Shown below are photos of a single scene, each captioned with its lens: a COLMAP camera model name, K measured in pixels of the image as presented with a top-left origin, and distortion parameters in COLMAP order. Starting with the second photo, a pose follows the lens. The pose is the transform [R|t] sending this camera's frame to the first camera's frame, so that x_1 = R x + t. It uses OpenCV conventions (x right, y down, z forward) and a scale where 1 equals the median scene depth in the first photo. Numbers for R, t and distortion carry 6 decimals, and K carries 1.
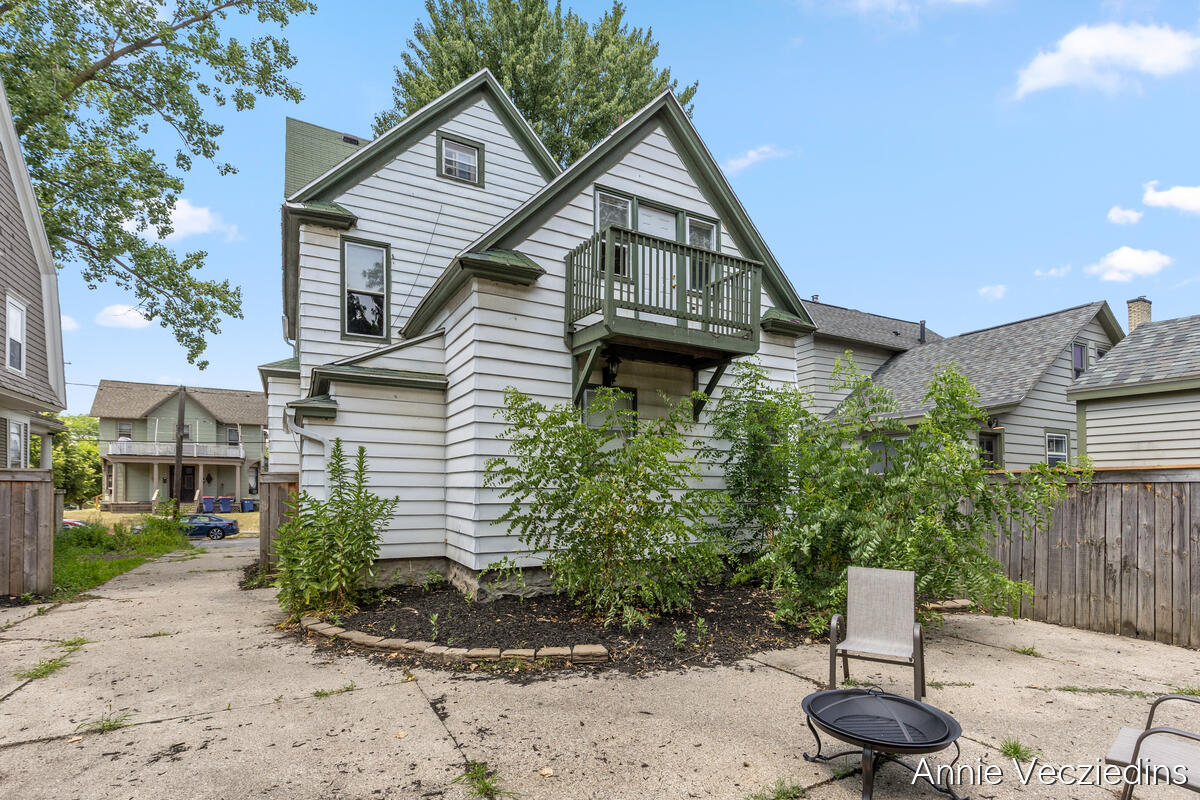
lens RADIAL K [[572.2, 0, 596.3], [0, 572.2, 482.0], [0, 0, 1]] dist [-0.000328, -0.000179]
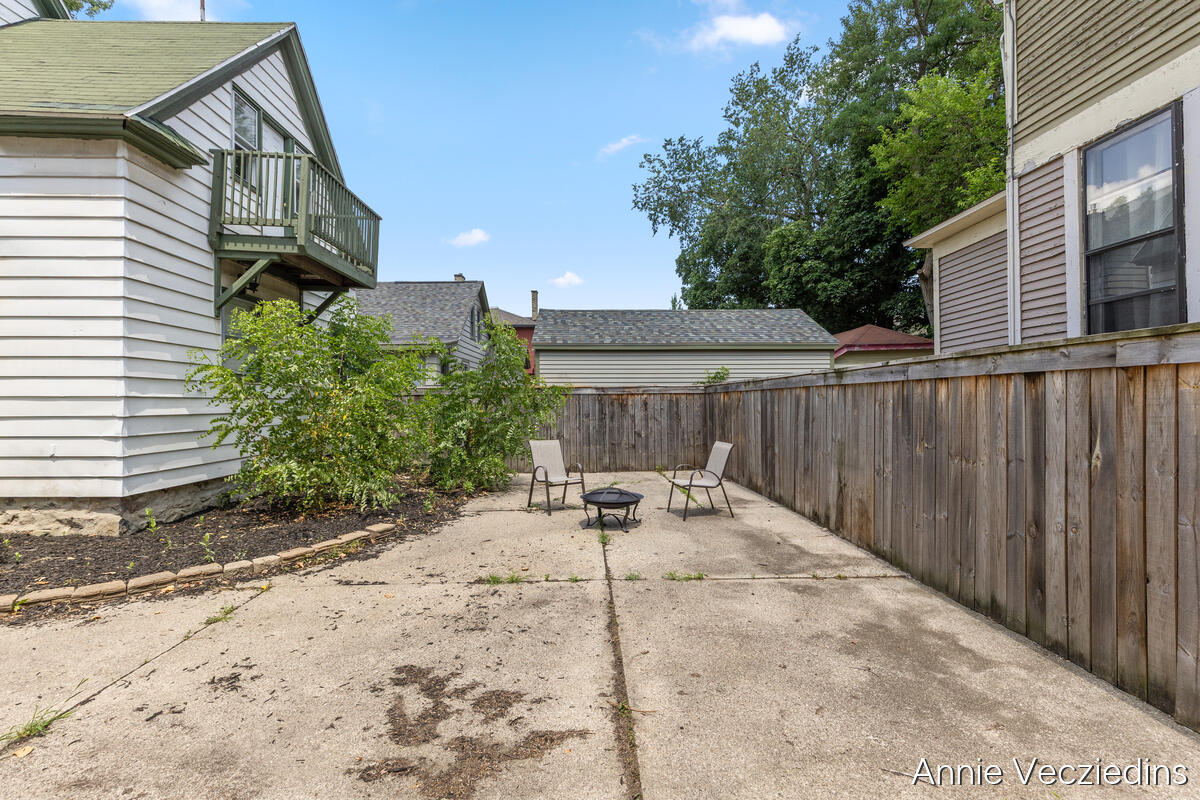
lens RADIAL K [[540.3, 0, 600.0], [0, 540.3, 400.0], [0, 0, 1]] dist [0.000586, -0.000985]
pose [[0.452000, -0.005006, 0.892004, -0.534562], [-0.004379, 0.999960, 0.007831, 0.004616], [-0.892007, -0.007445, 0.451960, 0.033558]]
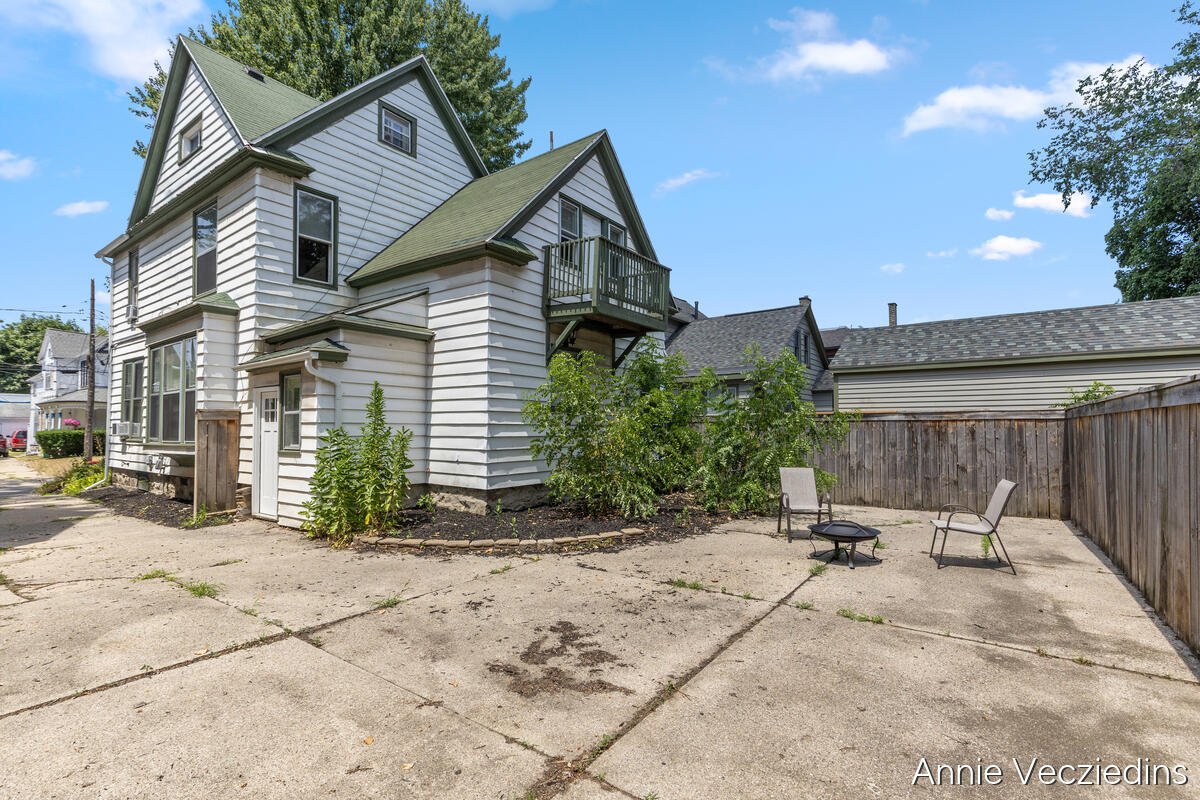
lens RADIAL K [[547.4, 0, 598.4], [0, 547.4, 417.5], [0, 0, 1]] dist [0.000594, -0.000283]
pose [[0.903492, 0.003716, 0.428589, -0.454774], [-0.001650, 0.999985, -0.005192, 0.001070], [-0.428601, 0.003984, 0.903485, -0.169524]]
